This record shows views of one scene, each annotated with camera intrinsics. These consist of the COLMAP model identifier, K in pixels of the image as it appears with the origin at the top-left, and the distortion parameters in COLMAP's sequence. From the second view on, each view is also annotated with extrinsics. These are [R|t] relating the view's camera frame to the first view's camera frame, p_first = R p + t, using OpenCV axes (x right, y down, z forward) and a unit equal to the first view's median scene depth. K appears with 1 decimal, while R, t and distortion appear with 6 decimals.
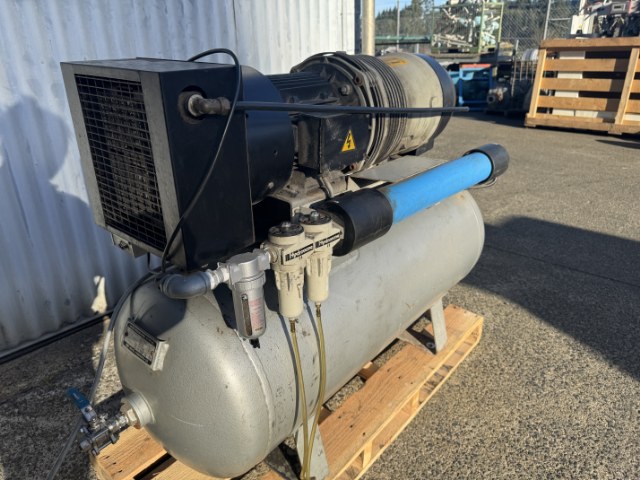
lens RADIAL K [[454.4, 0, 316.6], [0, 454.4, 242.5], [0, 0, 1]] dist [0.001480, 0.001684]
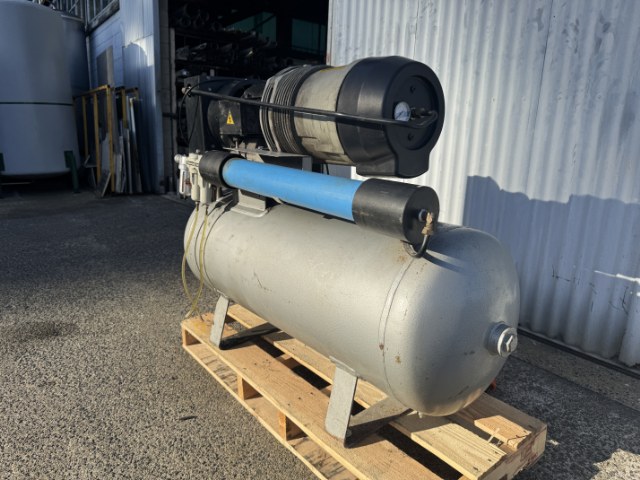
lens RADIAL K [[460.9, 0, 320.0], [0, 460.9, 240.0], [0, 0, 1]] dist [0.003935, -0.000666]
pose [[-0.189371, 0.232046, -0.954093, 0.814899], [-0.416129, 0.861135, 0.292032, -0.225095], [0.889368, 0.452328, -0.066513, 0.774827]]
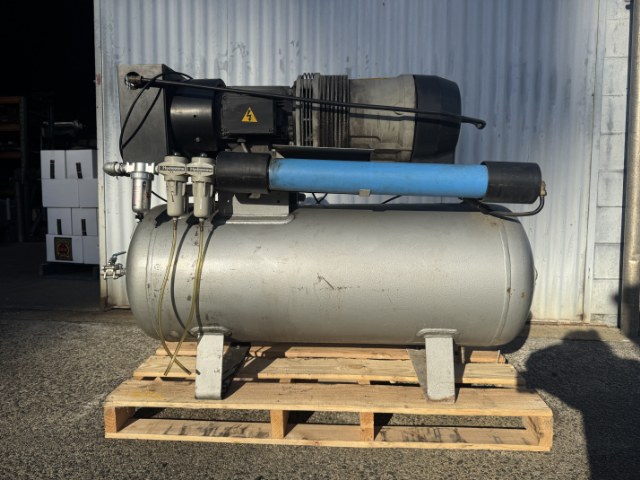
lens RADIAL K [[451.4, 0, 320.0], [0, 451.4, 240.0], [0, 0, 1]] dist [0.011319, -0.002166]
pose [[0.615340, 0.089700, -0.783141, 0.666703], [-0.330188, 0.931474, -0.152750, 0.141403], [0.715774, 0.352577, 0.602791, 0.212888]]
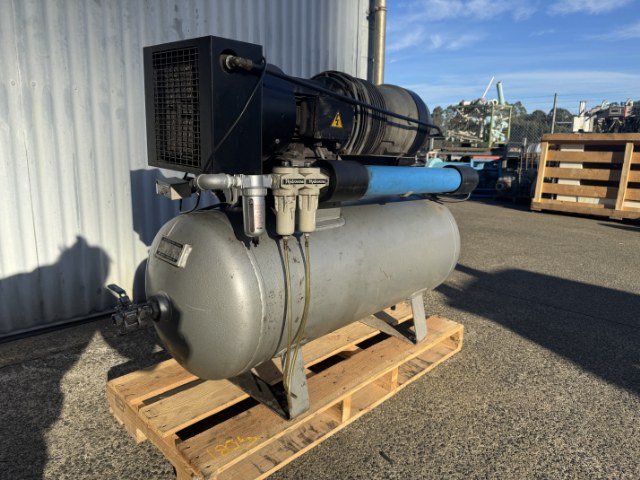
lens RADIAL K [[451.4, 0, 320.0], [0, 451.4, 240.0], [0, 0, 1]] dist [0.011319, -0.002166]
pose [[0.997632, 0.057648, -0.037500, 0.044820], [-0.063856, 0.978941, -0.193897, 0.195786], [0.025532, 0.195832, 0.980305, -0.133226]]
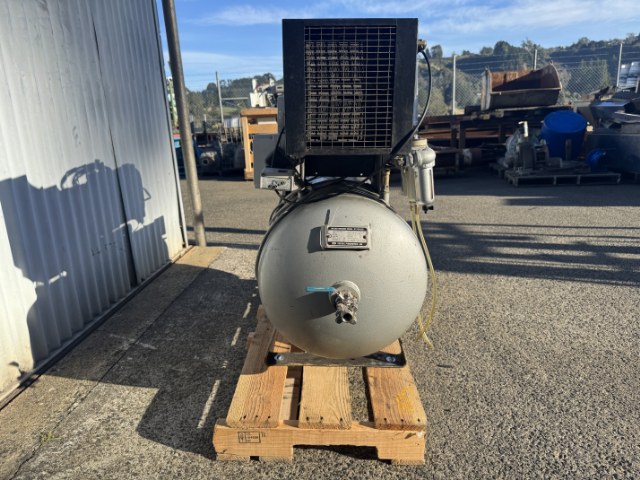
lens RADIAL K [[460.9, 0, 320.0], [0, 460.9, 240.0], [0, 0, 1]] dist [0.003935, -0.000666]
pose [[0.761565, -0.168780, 0.625725, -0.649250], [0.275159, 0.958359, -0.076391, 0.142125], [-0.586776, 0.230351, 0.776294, 0.032350]]
